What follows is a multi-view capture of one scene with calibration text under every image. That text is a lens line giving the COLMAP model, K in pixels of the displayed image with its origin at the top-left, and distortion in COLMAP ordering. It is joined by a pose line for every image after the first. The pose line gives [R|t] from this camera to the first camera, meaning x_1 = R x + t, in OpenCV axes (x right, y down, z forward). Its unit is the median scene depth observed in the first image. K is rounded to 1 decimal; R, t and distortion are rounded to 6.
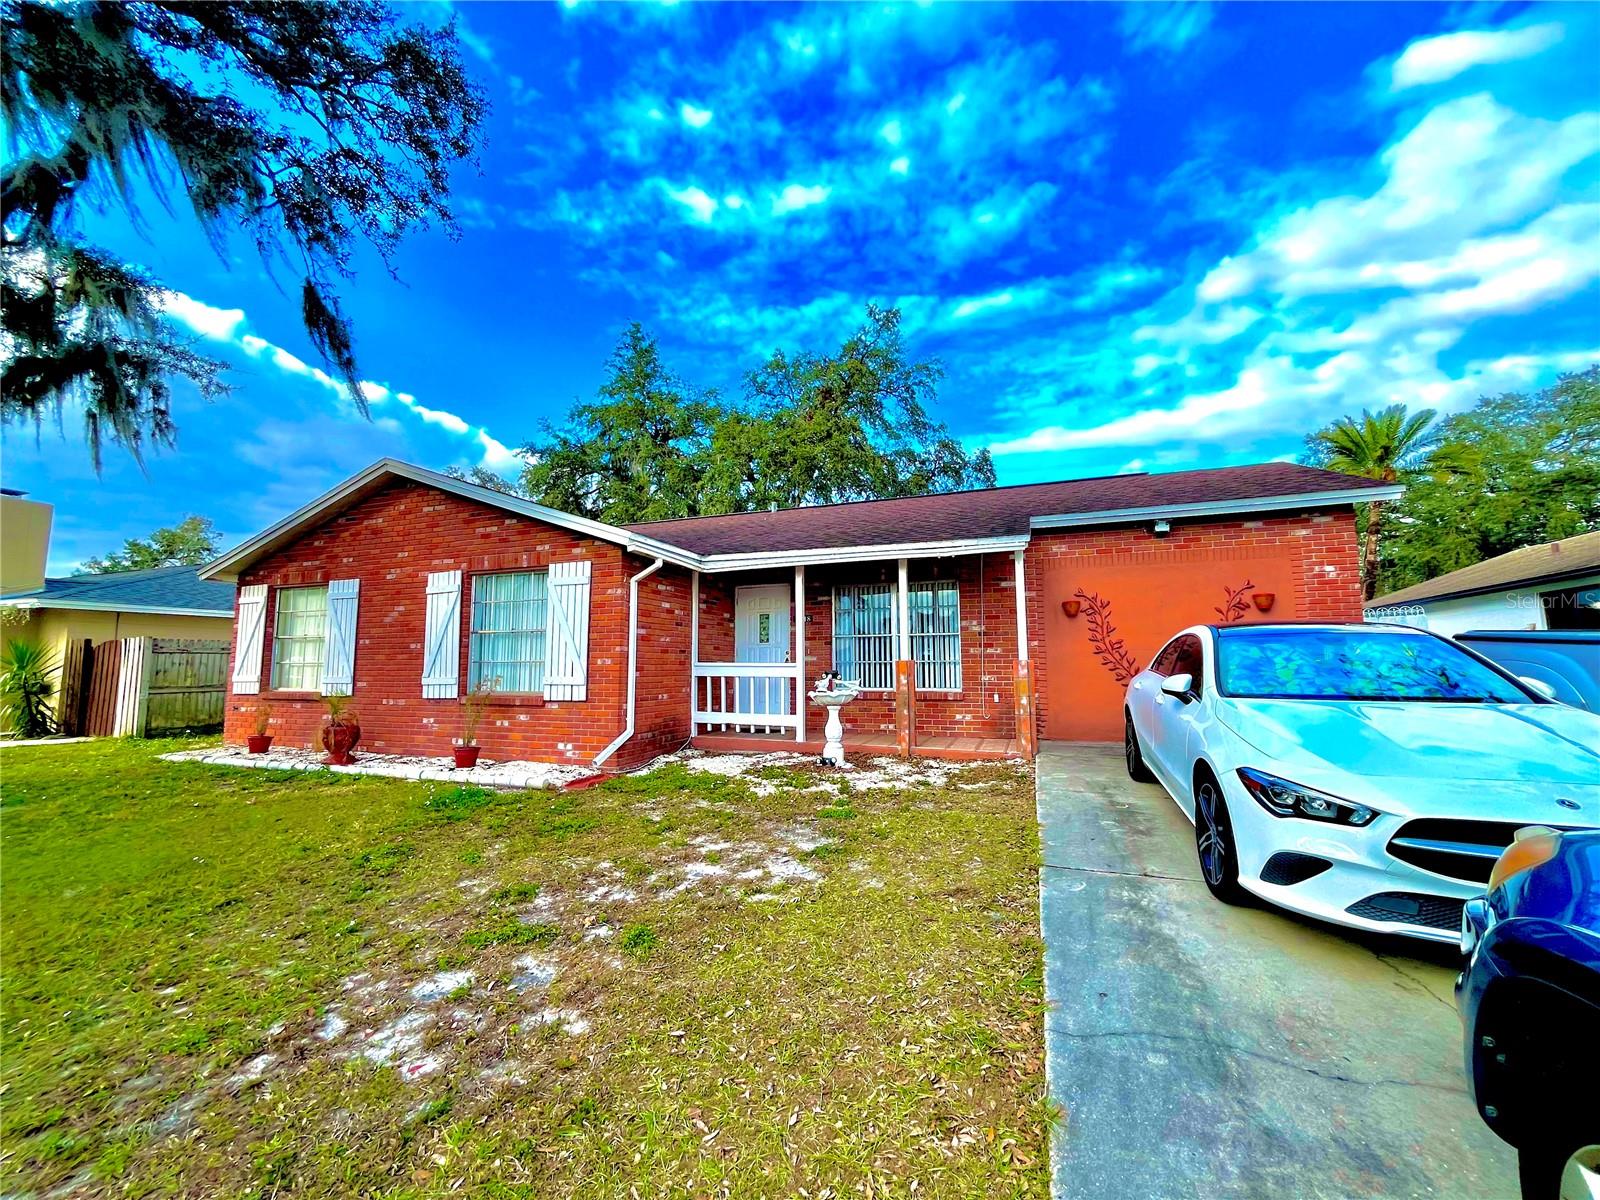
lens RADIAL K [[647.0, 0, 800.0], [0, 647.0, 600.0], [0, 0, 1]] dist [-0.001194, -0.000297]
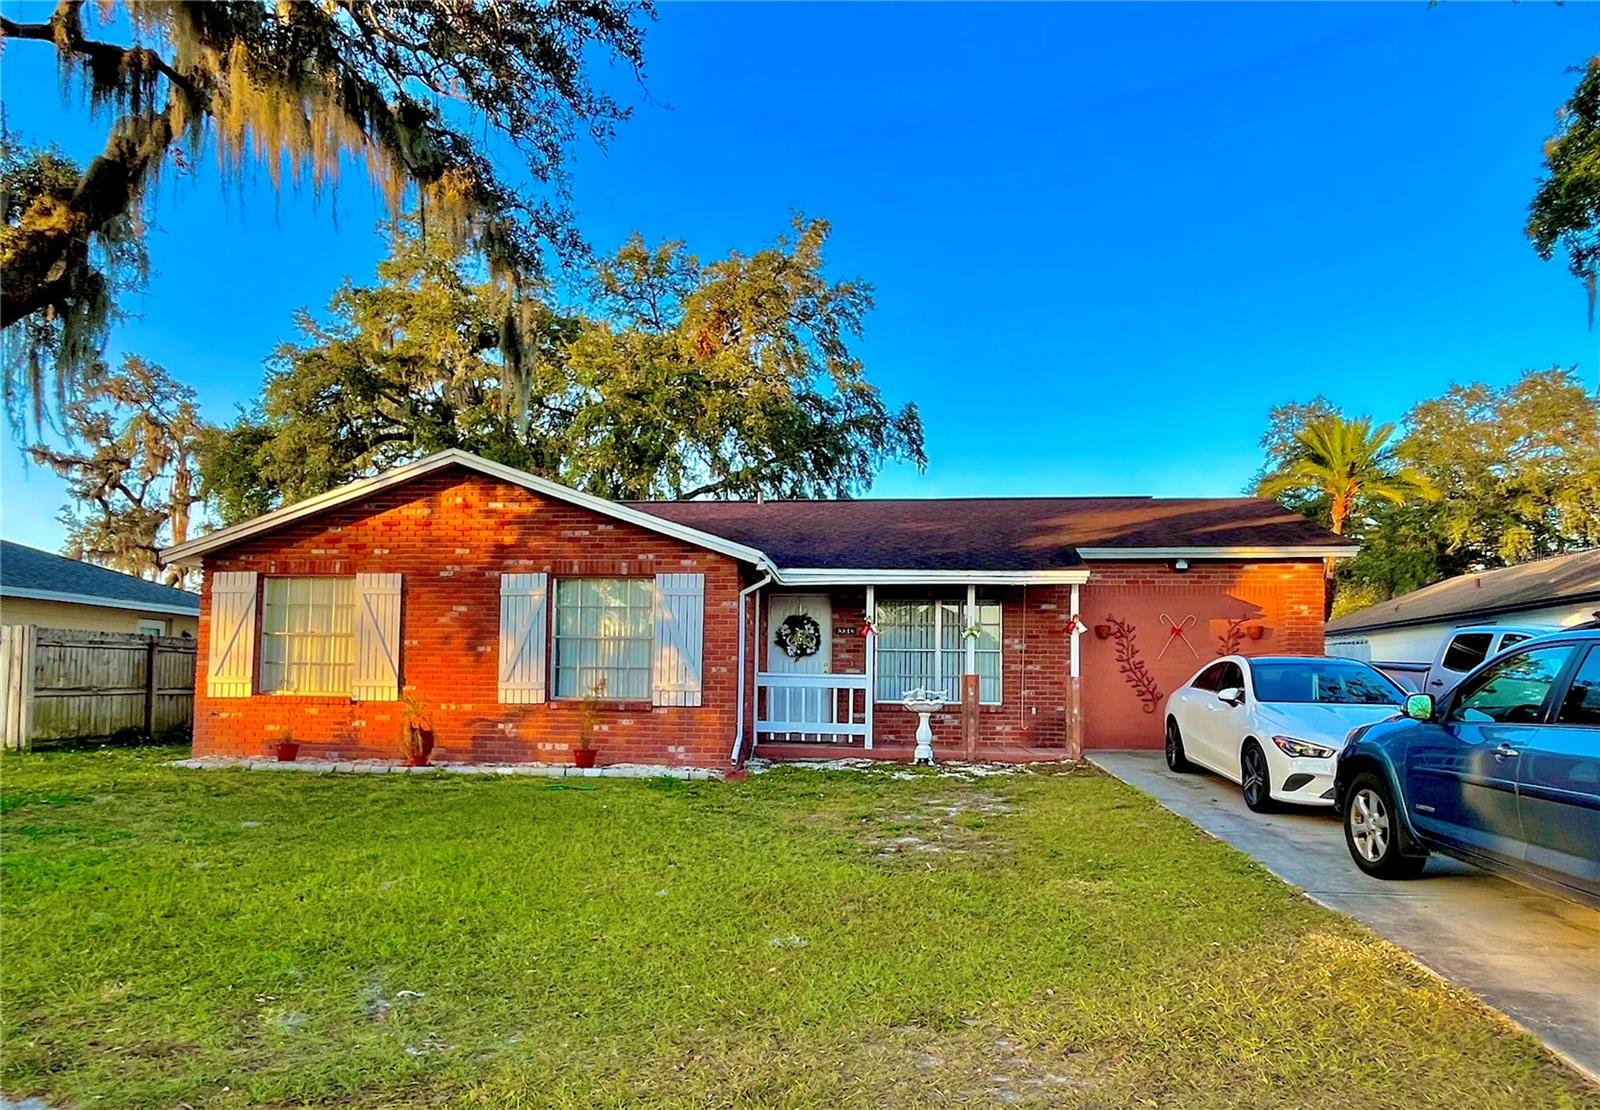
lens RADIAL K [[998.8, 0, 798.6], [0, 998.8, 604.6], [0, 0, 1]] dist [0.018481, 0.000228]
pose [[0.970273, 0.038361, 0.238955, -0.511538], [-0.044518, 0.998800, 0.020417, -0.045891], [-0.237885, -0.030448, 0.970816, -0.558851]]
